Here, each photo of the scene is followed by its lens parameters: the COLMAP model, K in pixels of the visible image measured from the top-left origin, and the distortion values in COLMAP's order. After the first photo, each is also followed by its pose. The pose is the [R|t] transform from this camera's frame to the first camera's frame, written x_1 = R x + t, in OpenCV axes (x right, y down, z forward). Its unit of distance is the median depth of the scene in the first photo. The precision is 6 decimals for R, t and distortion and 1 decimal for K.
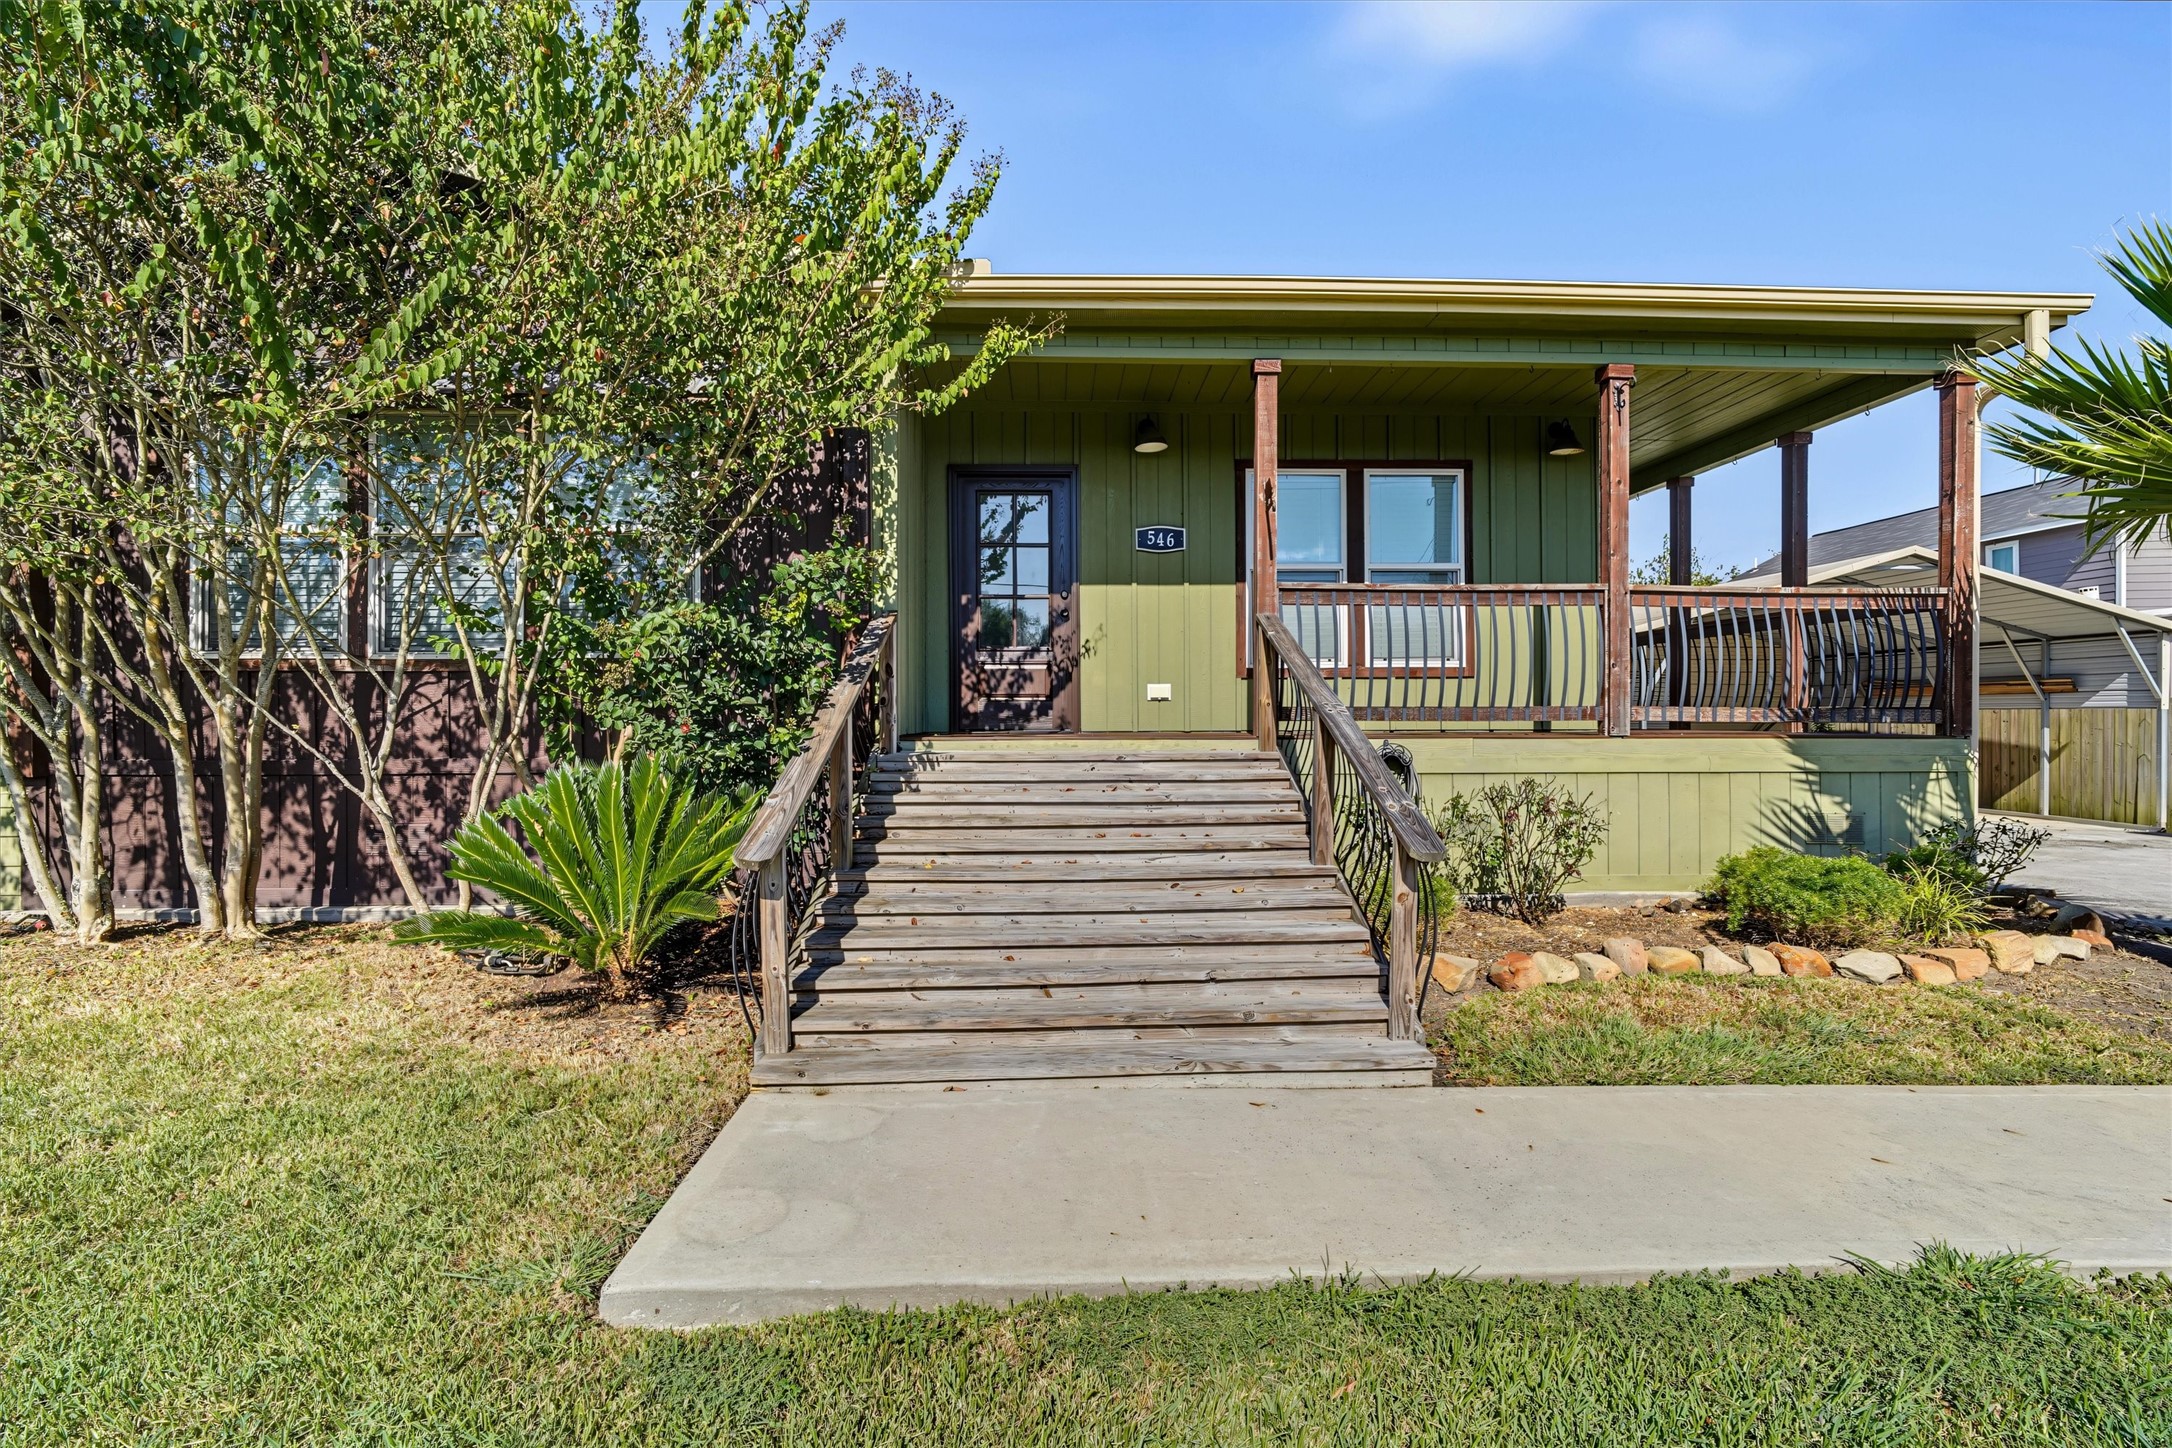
lens RADIAL K [[1030.8, 0, 1086.0], [0, 1030.8, 720.6], [0, 0, 1]] dist [-0.018233, 0.009918]
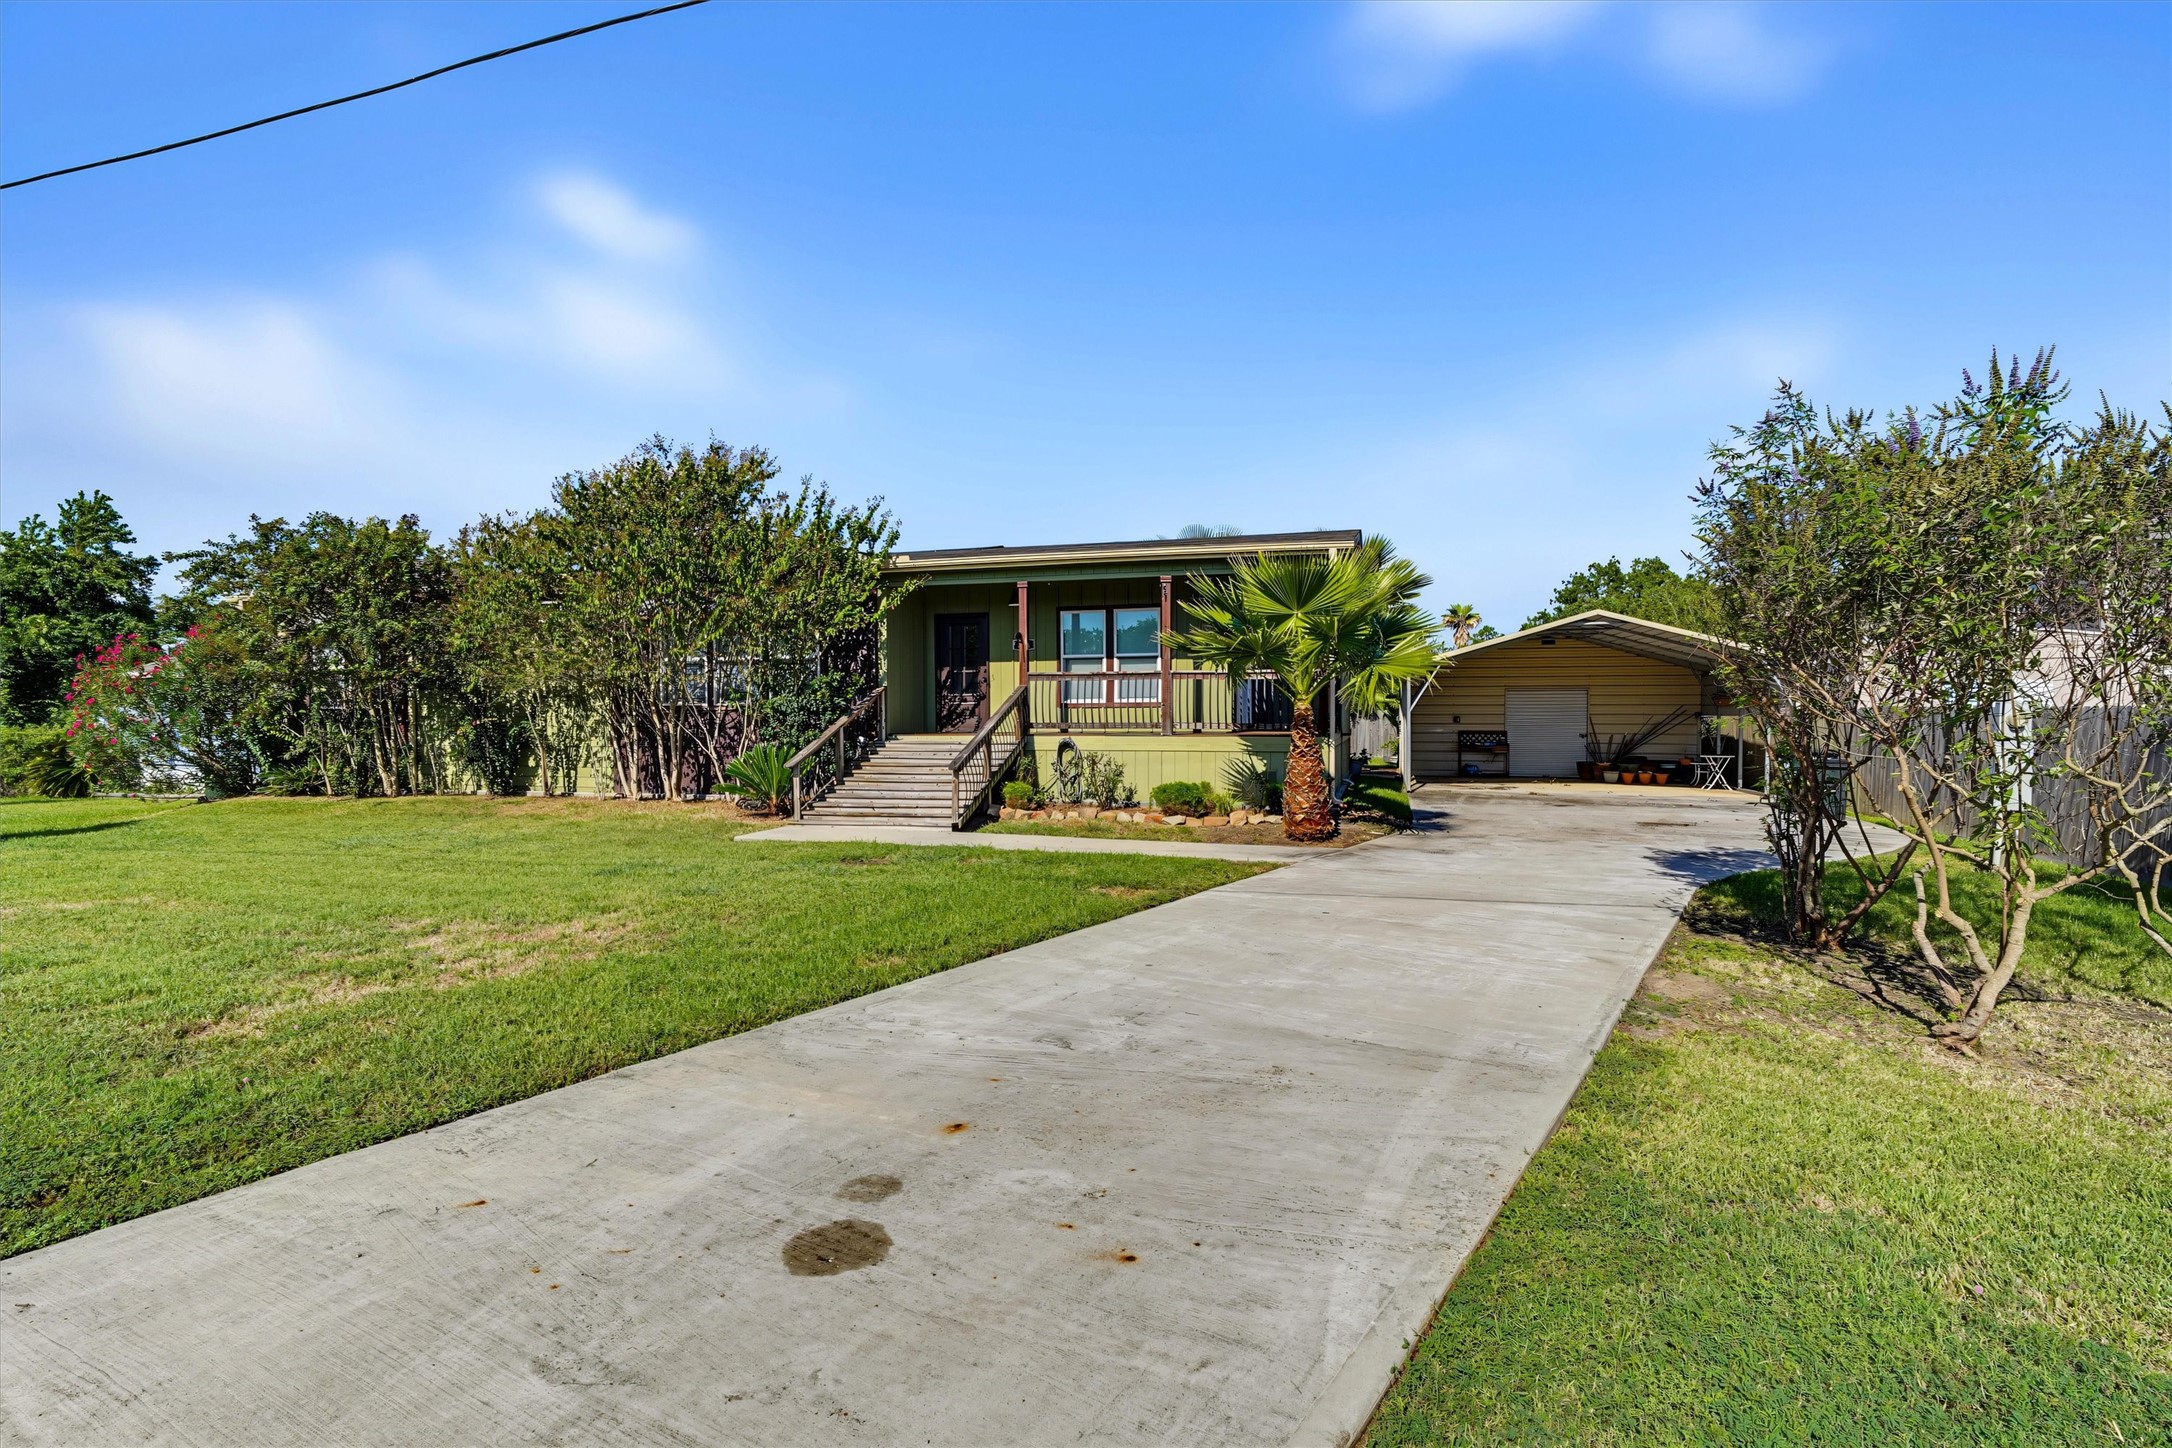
lens RADIAL K [[1030.8, 0, 1085.1], [0, 1030.8, 734.6], [0, 0, 1]] dist [-0.018233, 0.009918]
pose [[0.946912, 0.006255, -0.321431, 1.221142], [-0.000111, 0.999817, 0.019127, -0.032024], [0.321492, -0.018076, 0.946740, -1.402631]]
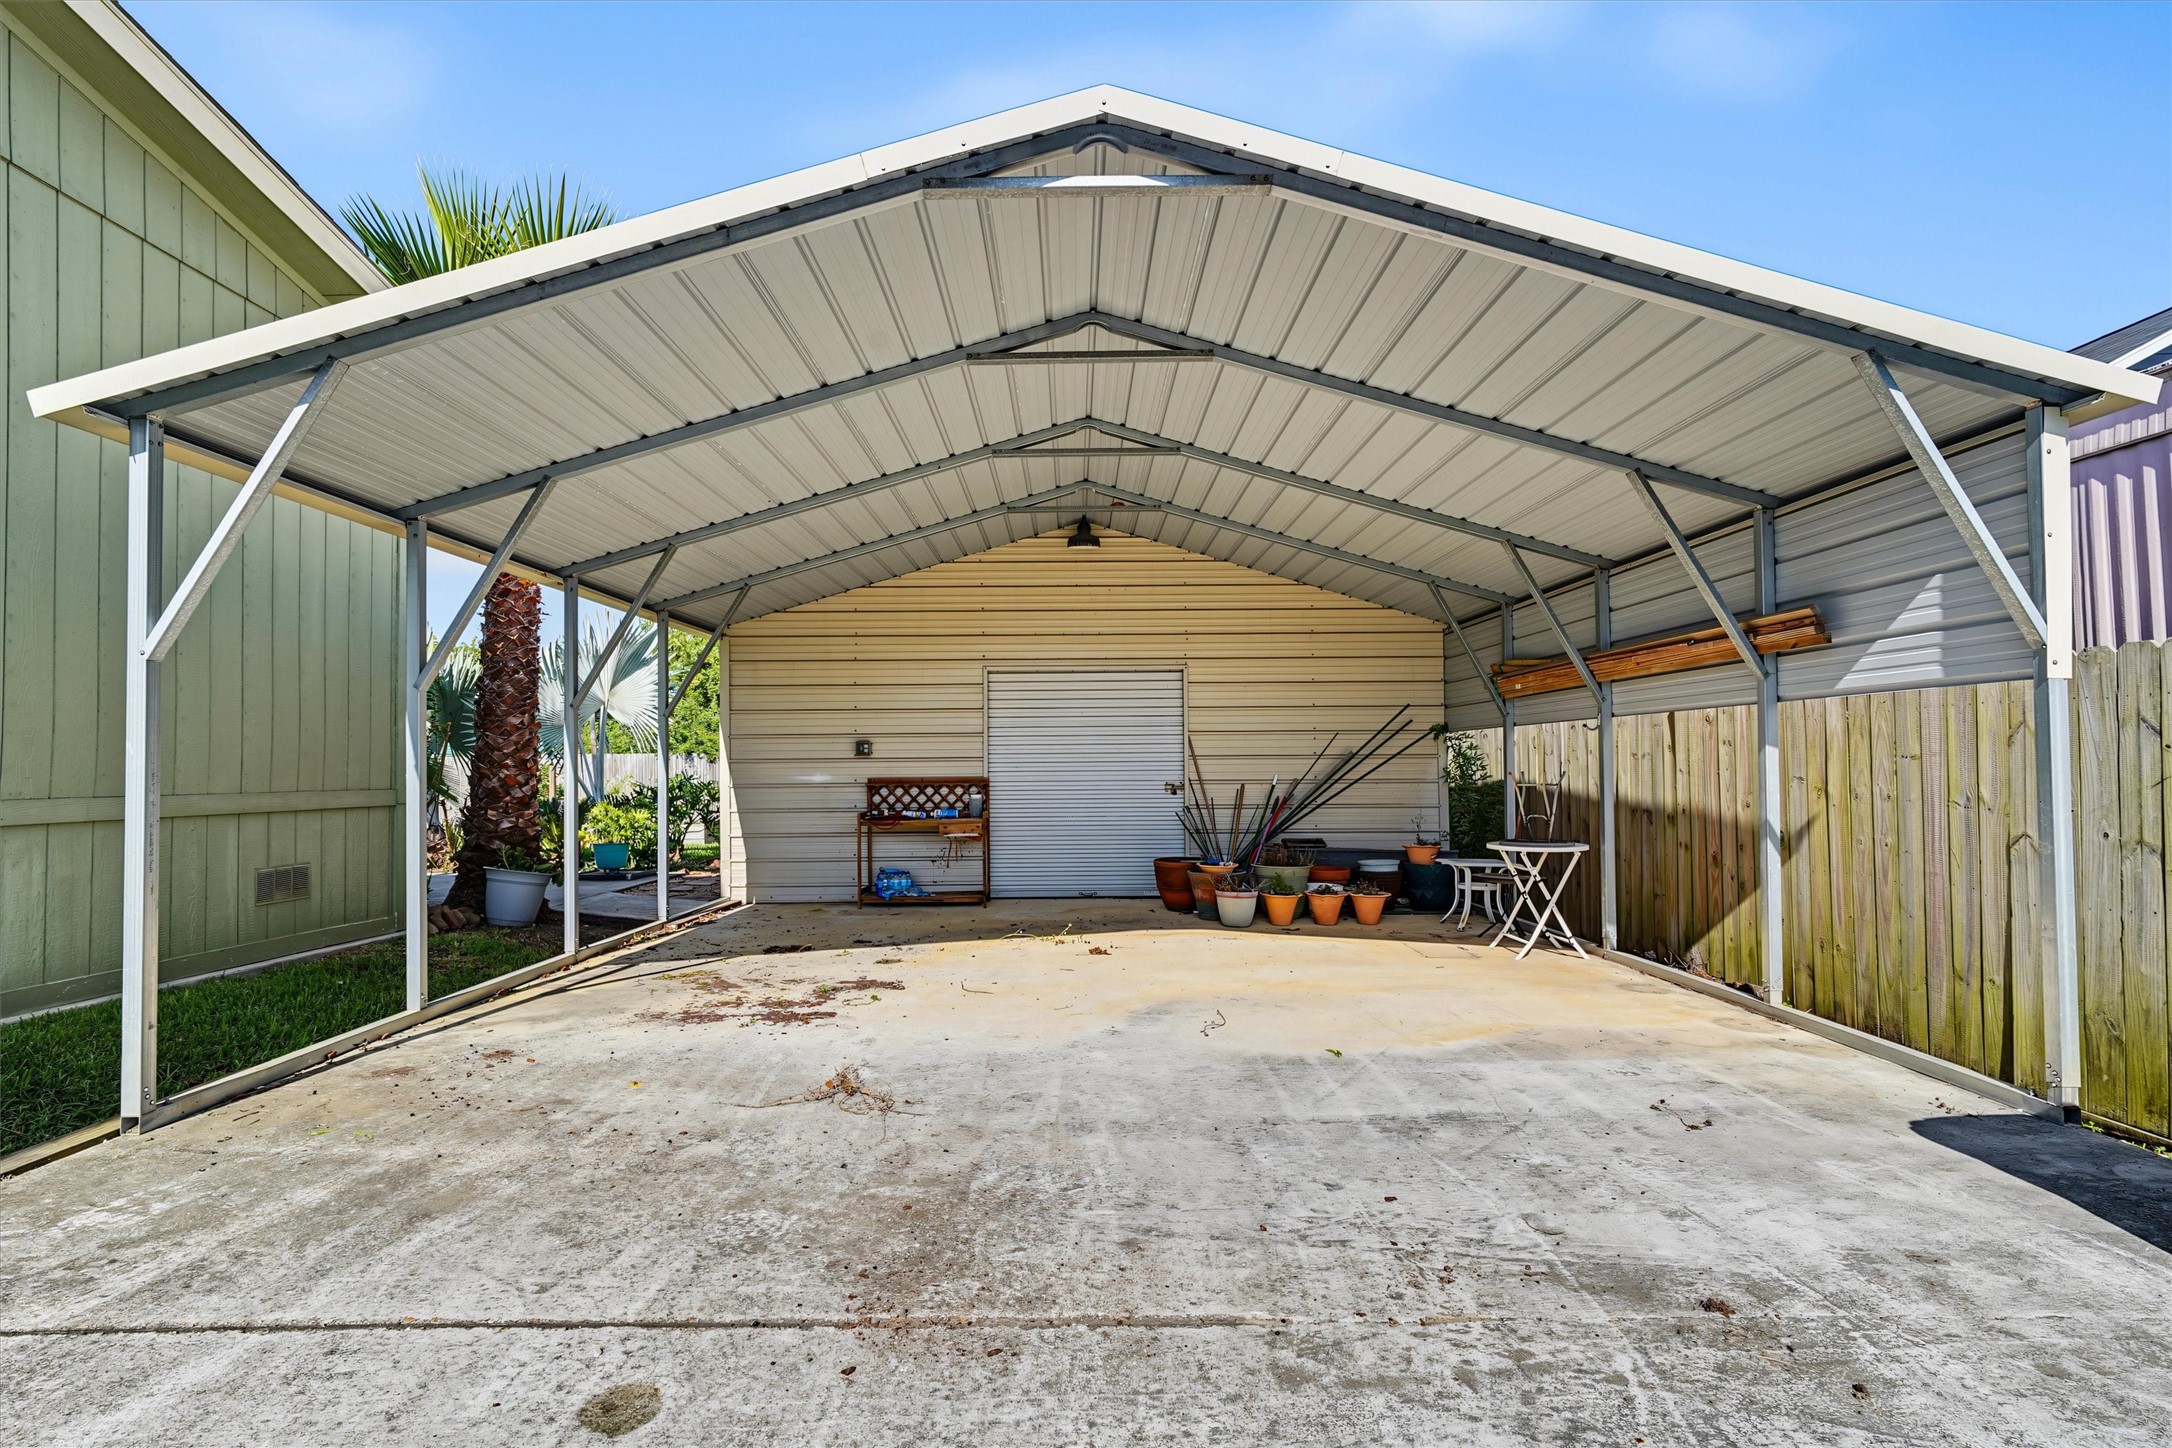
lens RADIAL K [[1030.8, 0, 1078.1], [0, 1030.8, 733.7], [0, 0, 1]] dist [-0.018233, 0.009918]
pose [[0.999187, -0.009092, -0.039277, 1.699957], [0.007797, 0.999425, -0.033003, 0.018679], [0.039555, 0.032670, 0.998683, 1.519711]]
